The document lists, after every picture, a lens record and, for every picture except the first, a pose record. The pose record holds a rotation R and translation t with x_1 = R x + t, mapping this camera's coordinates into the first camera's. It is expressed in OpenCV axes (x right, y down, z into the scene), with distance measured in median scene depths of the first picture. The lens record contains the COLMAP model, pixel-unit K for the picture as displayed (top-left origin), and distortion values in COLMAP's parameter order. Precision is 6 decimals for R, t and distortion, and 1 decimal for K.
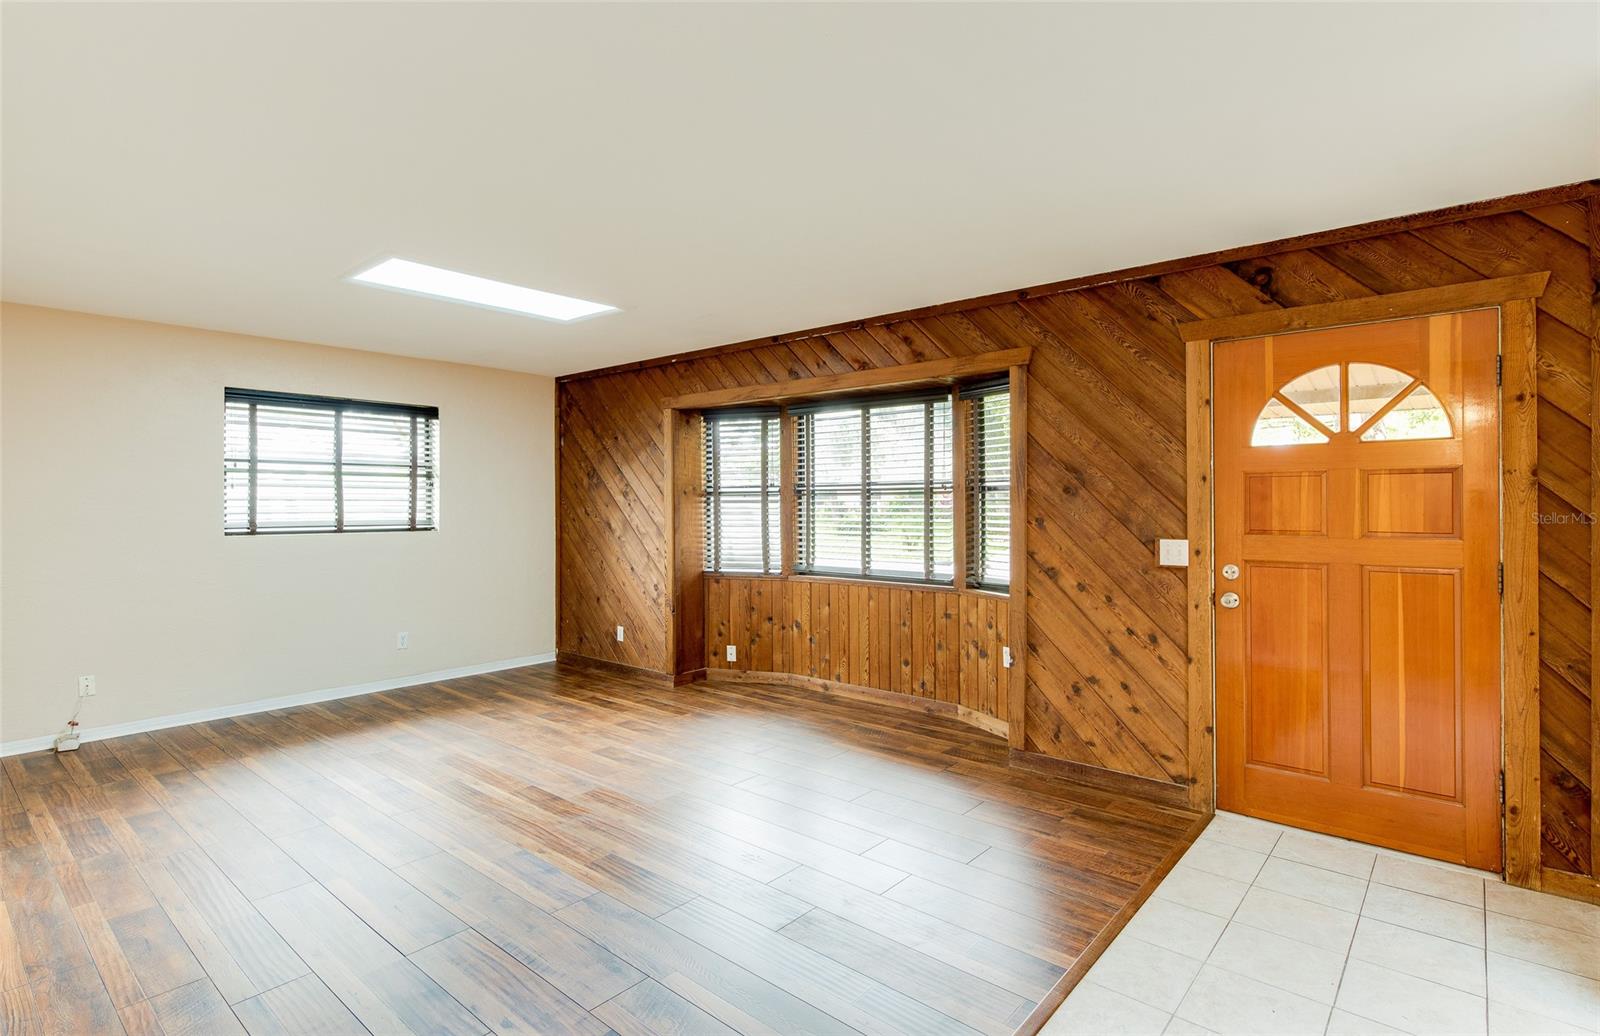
lens RADIAL K [[766.3, 0, 848.3], [0, 766.3, 500.1], [0, 0, 1]] dist [-0.001628, -0.000376]
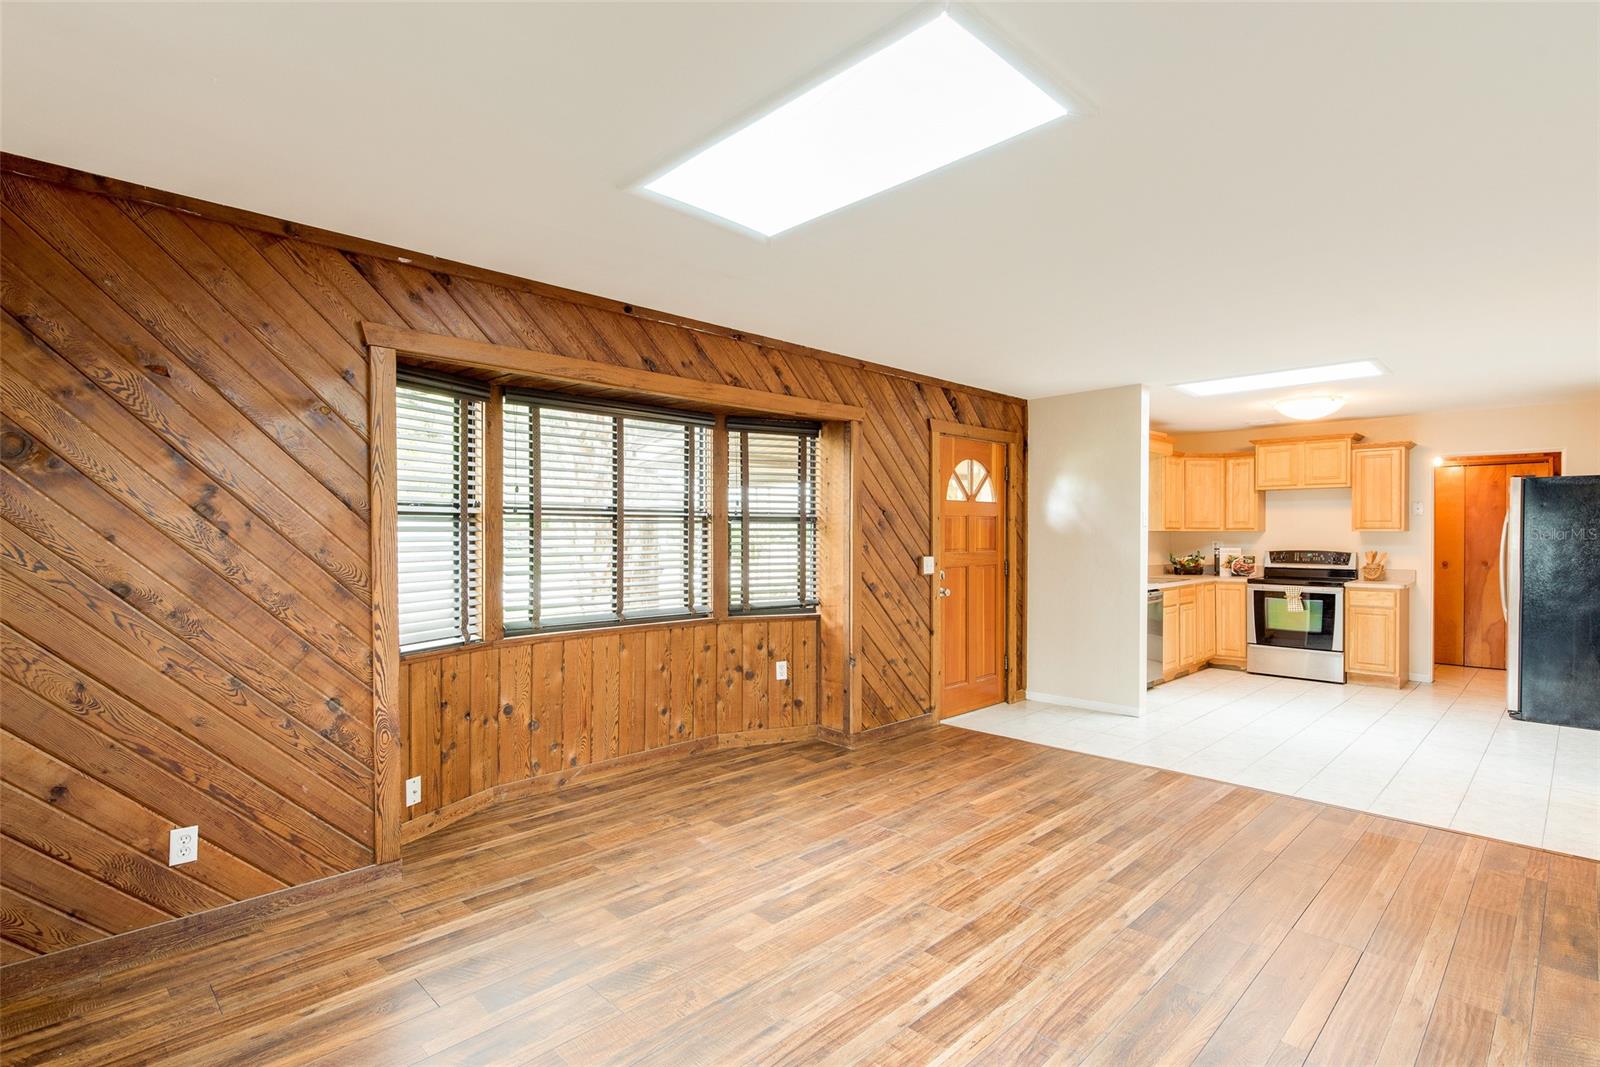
lens RADIAL K [[759.3, 0, 779.5], [0, 759.3, 537.4], [0, 0, 1]] dist [0.003227, 0.000187]
pose [[0.142899, -0.004176, 0.989728, -0.803473], [-0.006358, 0.999967, 0.005137, 0.004043], [-0.989717, -0.007027, 0.142868, 0.760746]]
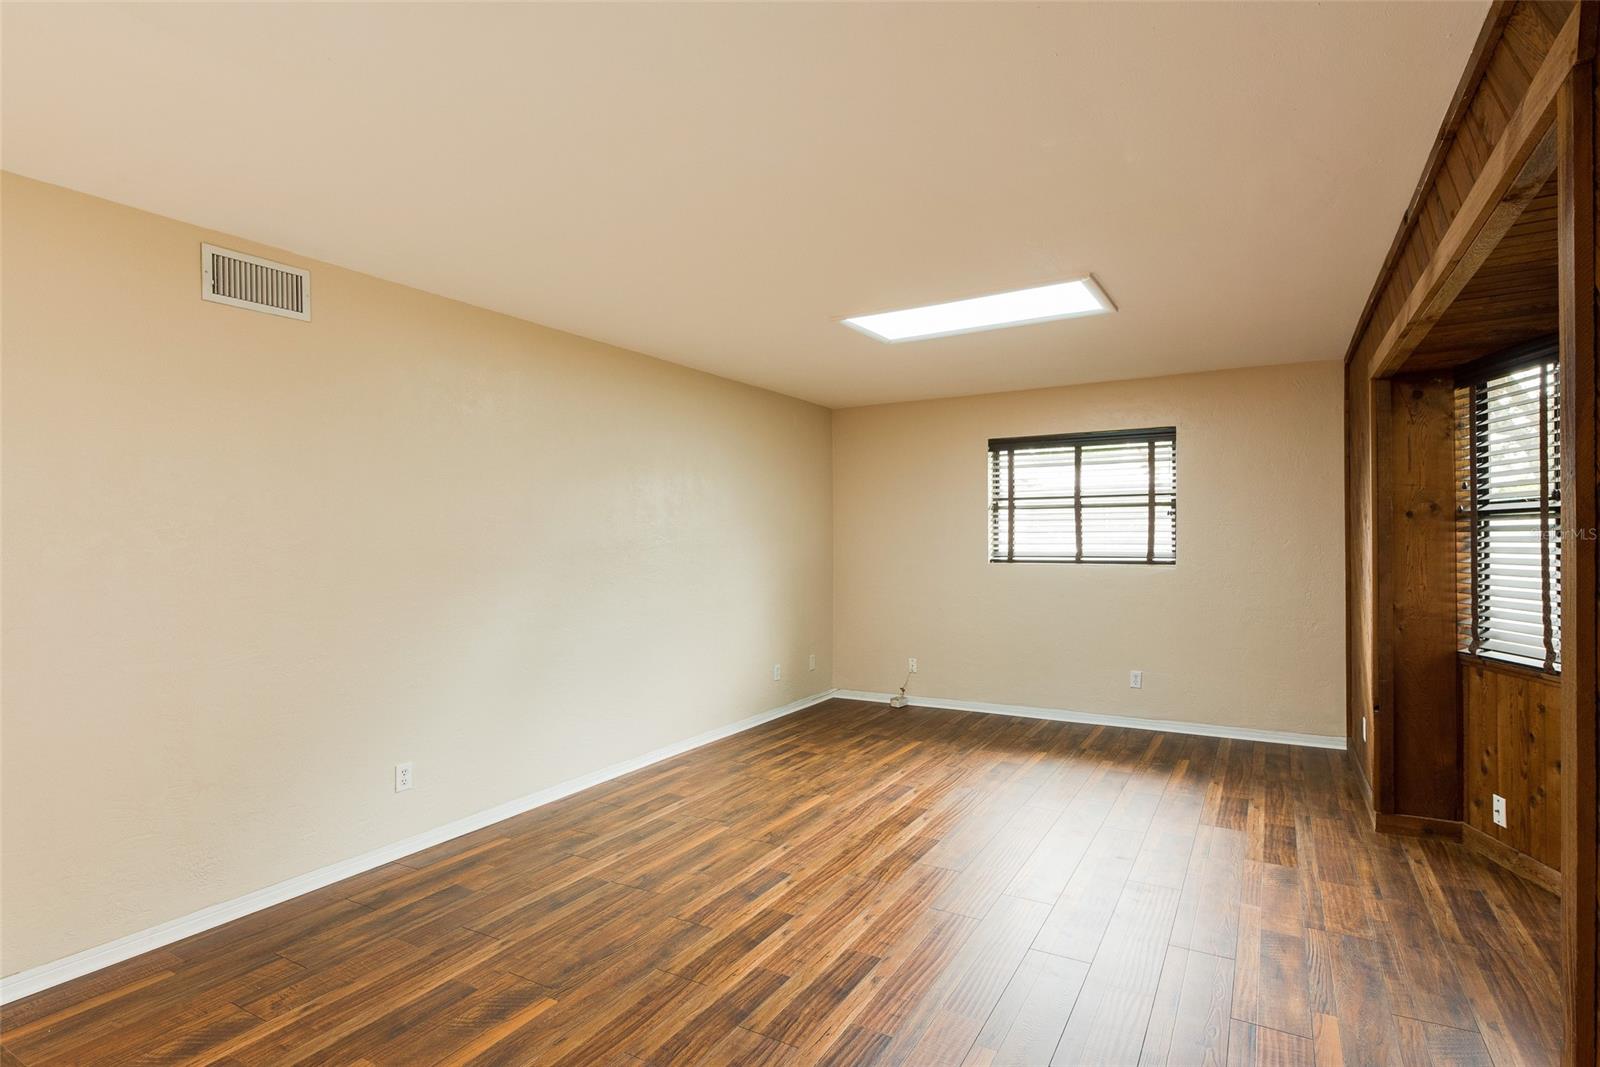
lens RADIAL K [[811.8, 0, 826.8], [0, 811.8, 538.6], [0, 0, 1]] dist [0.000656, -0.000134]
pose [[0.159297, 0.000932, -0.987230, 0.395157], [0.012257, 0.999921, 0.002922, 0.001716], [0.987155, -0.012566, 0.159273, 0.525034]]
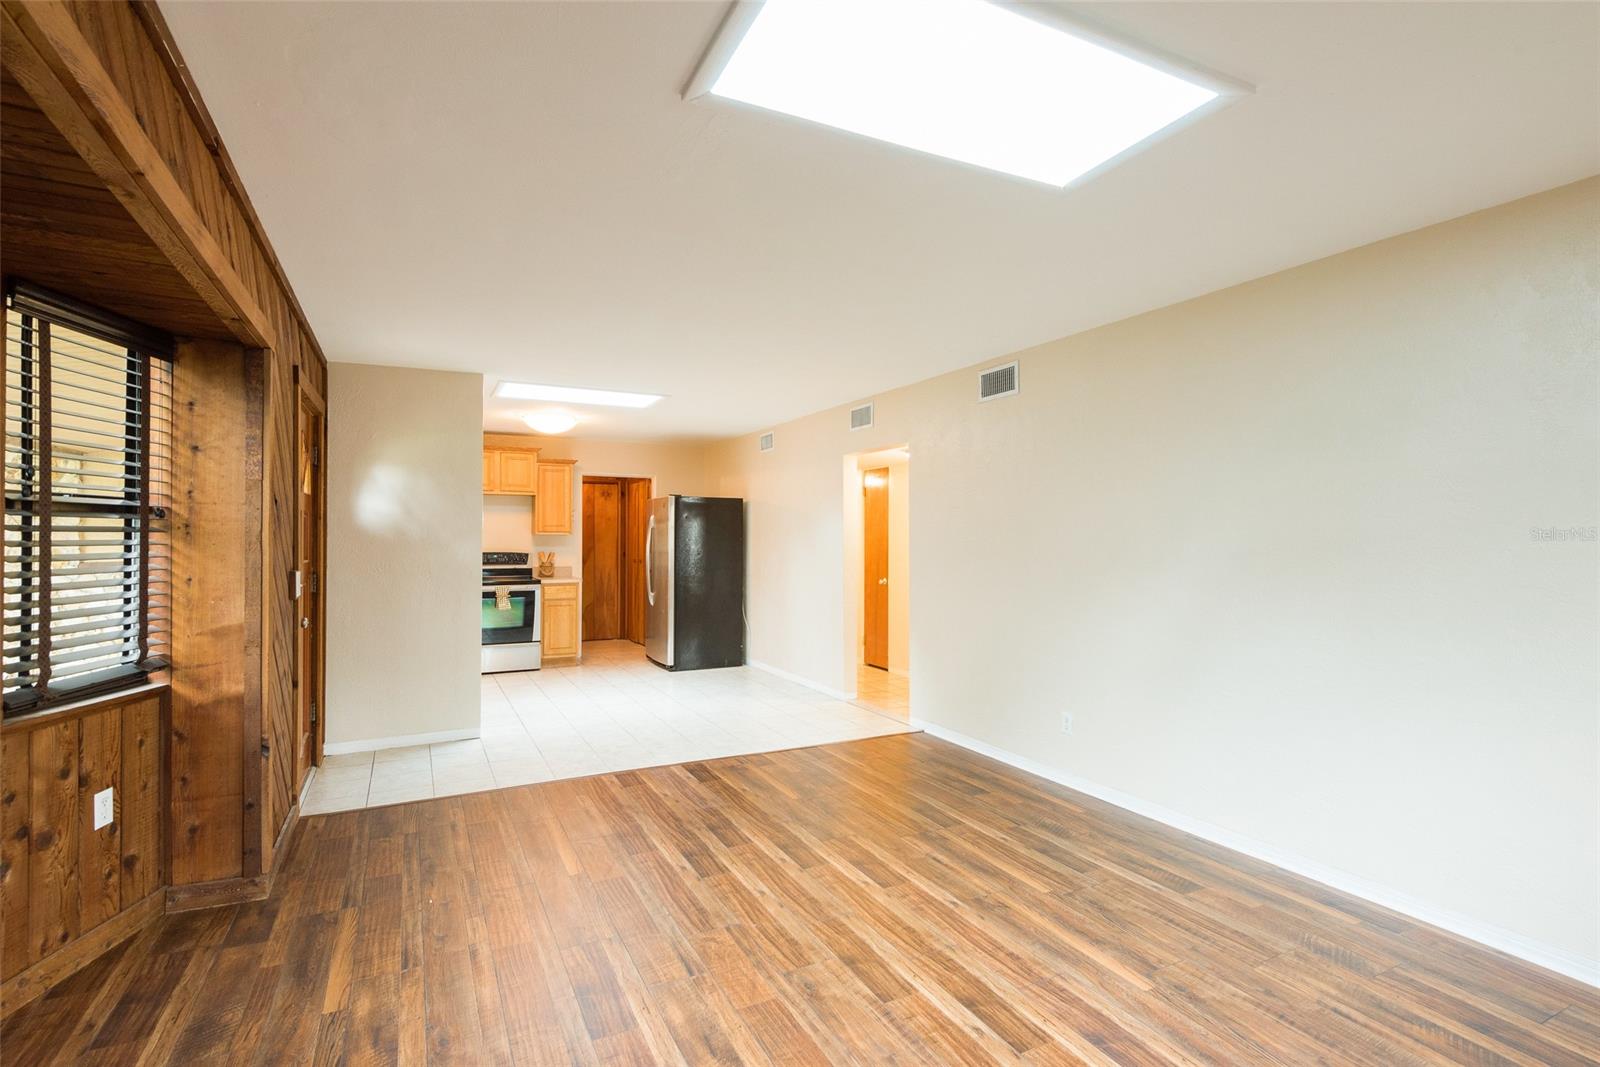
lens RADIAL K [[783.0, 0, 800.0], [0, 783.0, 533.5], [0, 0, 1]] dist [0.002156, -0.000385]
pose [[-0.901147, 0.002076, 0.433508, -0.457507], [-0.002031, 0.999957, -0.009010, 0.005201], [-0.433509, -0.008999, -0.901104, 1.171160]]
